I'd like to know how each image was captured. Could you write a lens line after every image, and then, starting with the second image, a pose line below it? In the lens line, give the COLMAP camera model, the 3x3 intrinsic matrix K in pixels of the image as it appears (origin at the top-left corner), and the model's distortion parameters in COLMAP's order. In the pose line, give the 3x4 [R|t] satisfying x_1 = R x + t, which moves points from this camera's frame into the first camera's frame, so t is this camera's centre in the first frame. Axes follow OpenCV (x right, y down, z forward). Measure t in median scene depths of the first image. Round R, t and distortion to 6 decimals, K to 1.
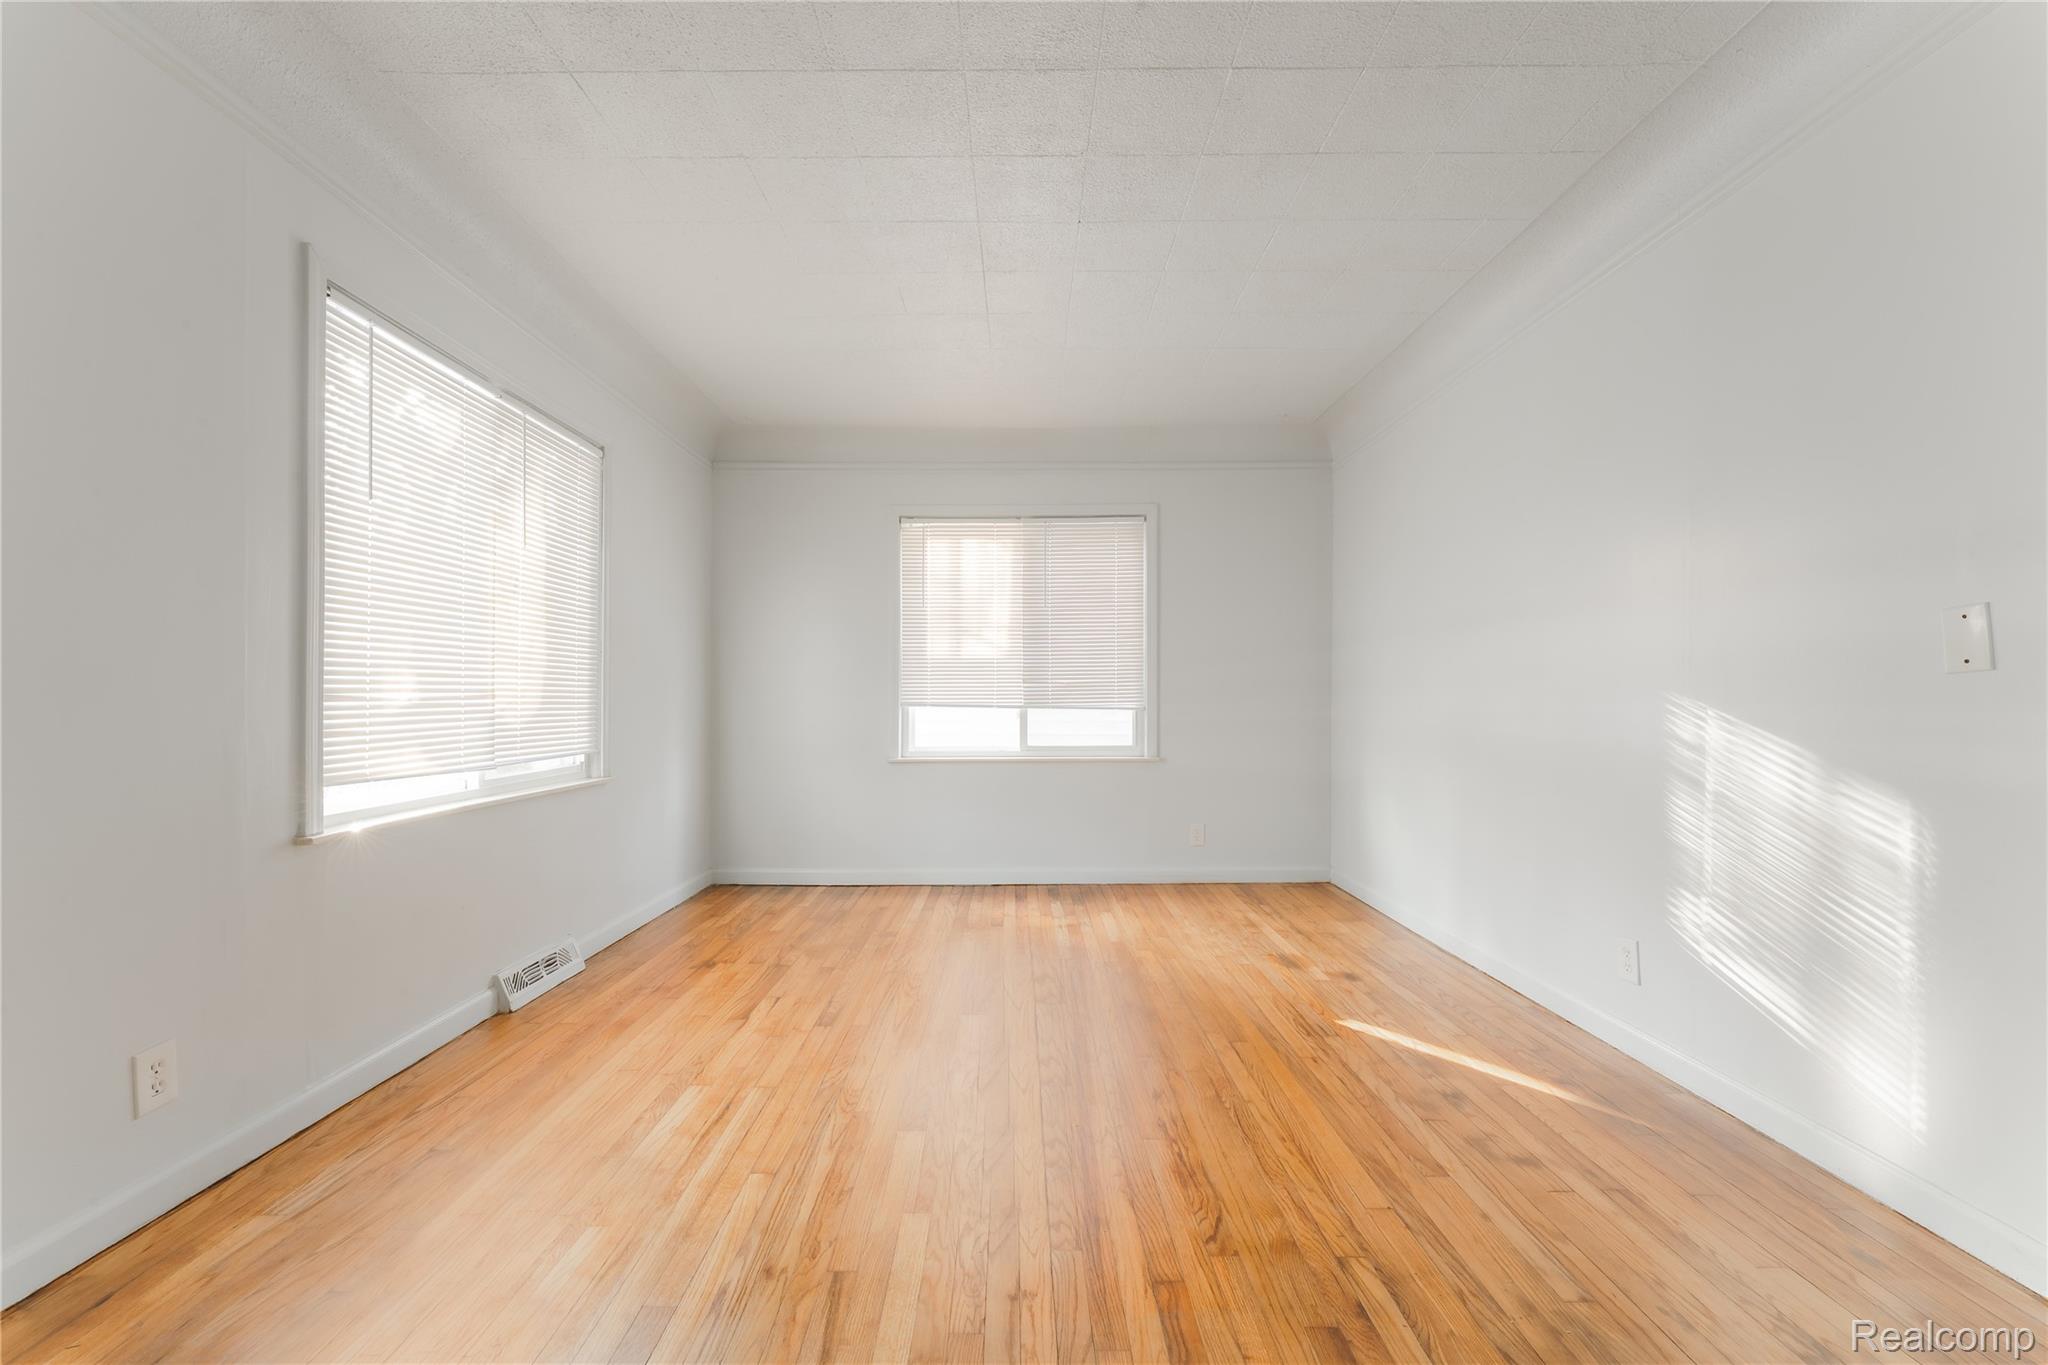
lens RADIAL K [[838.3, 0, 1024.0], [0, 838.3, 682.5], [0, 0, 1]] dist [0.000120, 0.000110]
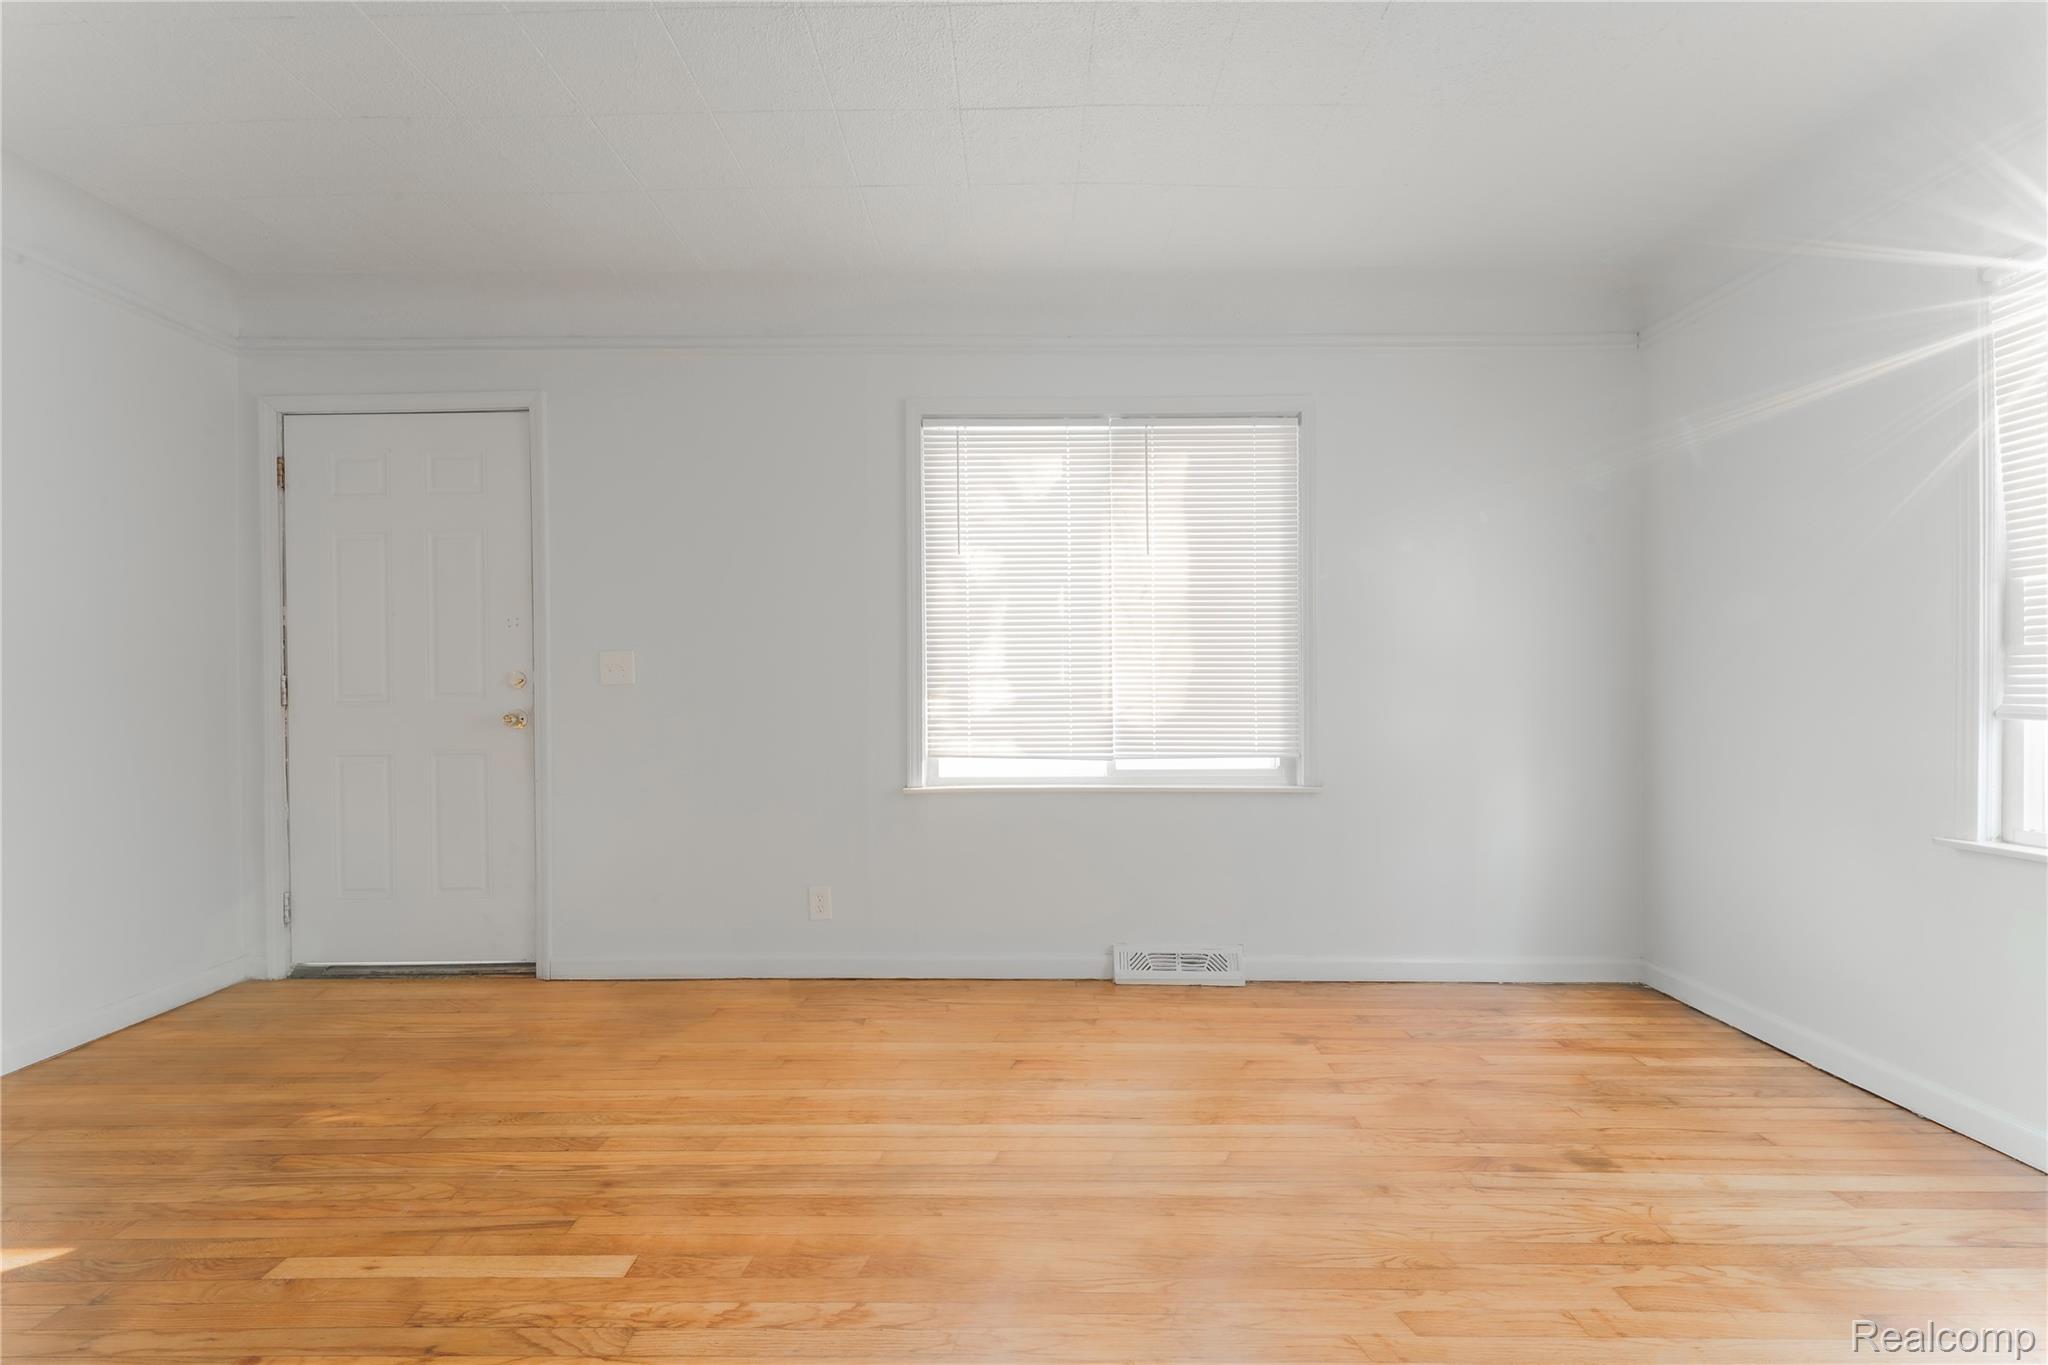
lens RADIAL K [[816.8, 0, 985.6], [0, 816.8, 686.3], [0, 0, 1]] dist [0.000980, 0.000104]
pose [[-0.021719, -0.006532, -0.999743, 0.557249], [0.020365, 0.999768, -0.006975, 0.010655], [0.999557, -0.020511, -0.021581, 1.040409]]
